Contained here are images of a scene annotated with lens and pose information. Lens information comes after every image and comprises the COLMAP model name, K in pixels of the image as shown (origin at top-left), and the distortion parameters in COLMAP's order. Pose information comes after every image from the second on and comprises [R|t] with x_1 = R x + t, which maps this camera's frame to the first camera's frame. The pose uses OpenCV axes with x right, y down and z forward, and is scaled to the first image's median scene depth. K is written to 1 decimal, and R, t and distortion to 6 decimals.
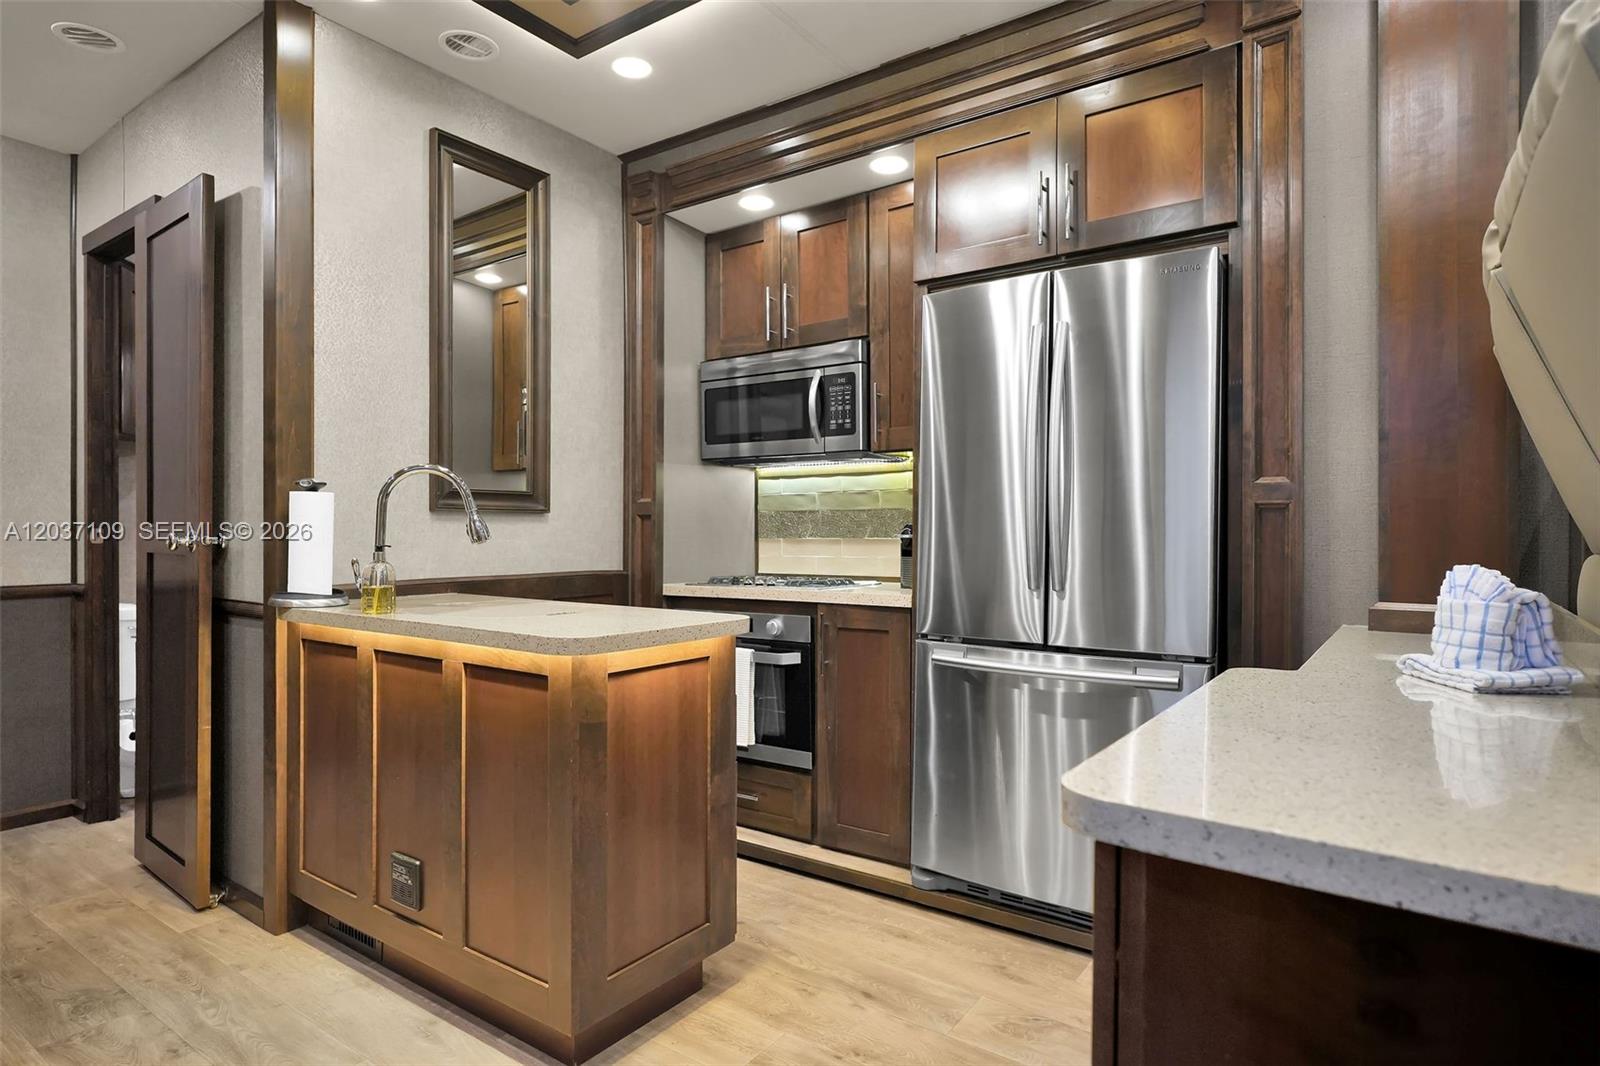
lens RADIAL K [[862.8, 0, 816.7], [0, 862.8, 533.4], [0, 0, 1]] dist [0.000550, 0.002083]
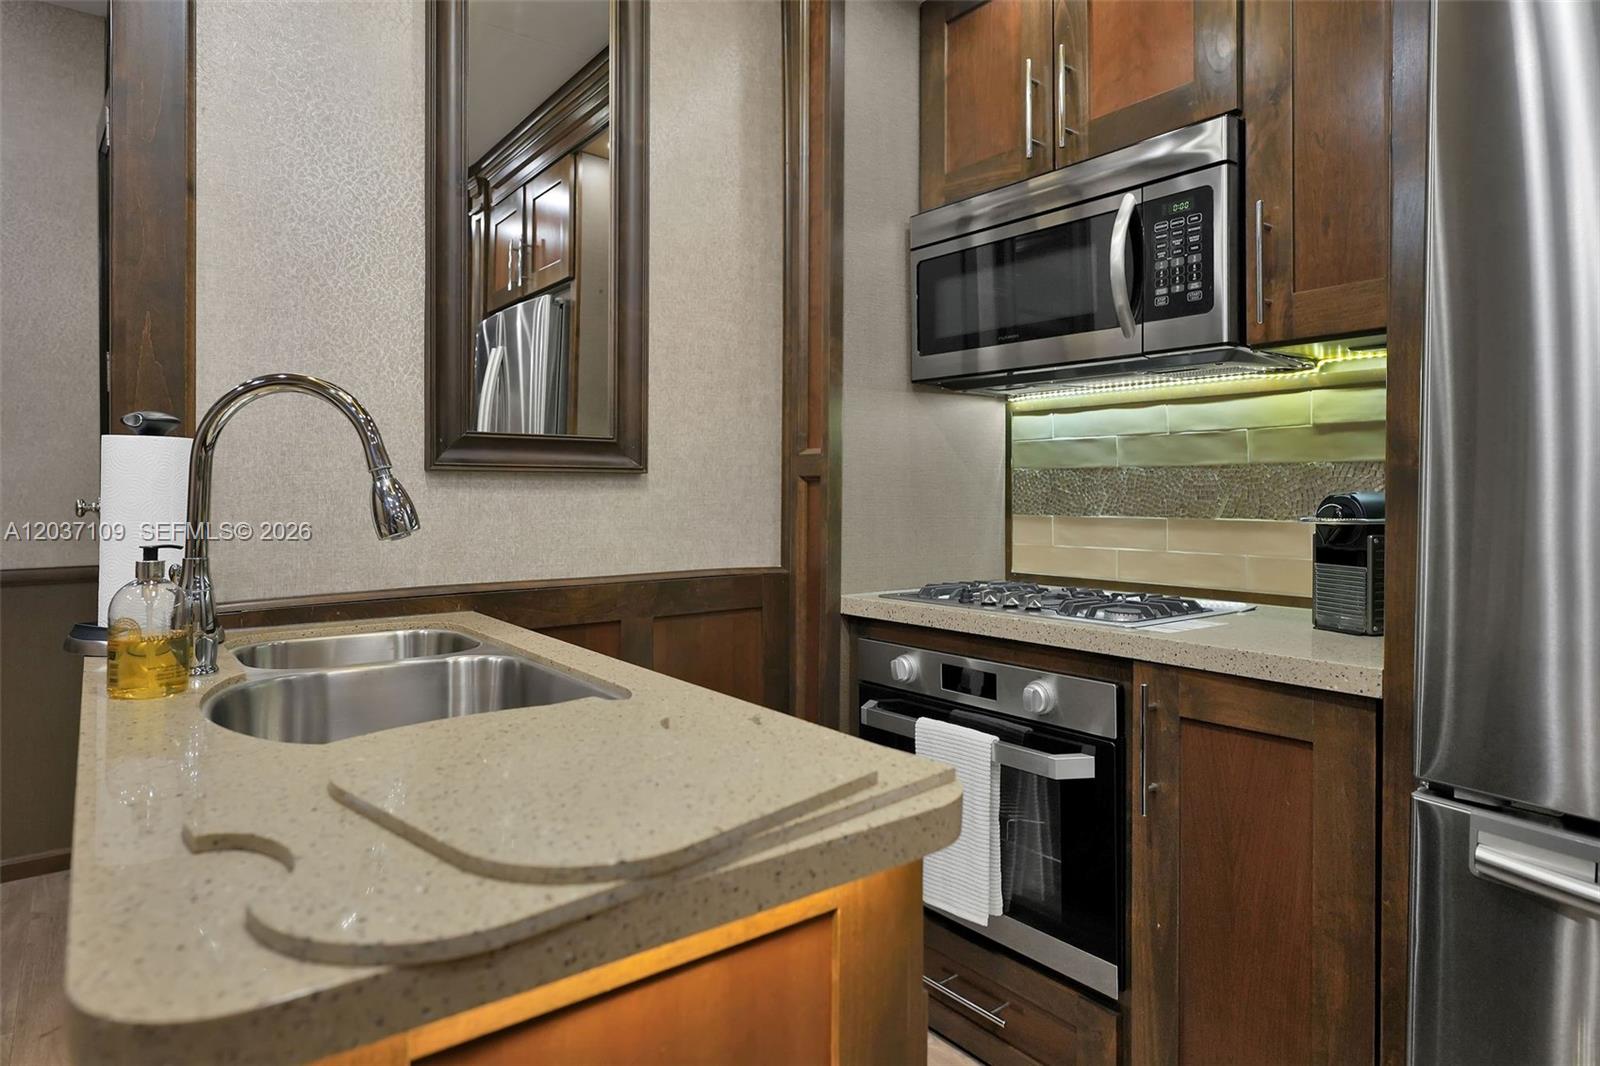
lens RADIAL K [[889.8, 0, 778.0], [0, 889.8, 487.8], [0, 0, 1]] dist [-0.002838, -0.000232]
pose [[0.944530, 0.002351, -0.328417, -0.021046], [-0.004066, 0.999981, -0.004537, -0.010731], [0.328400, 0.005620, 0.944522, 0.418890]]
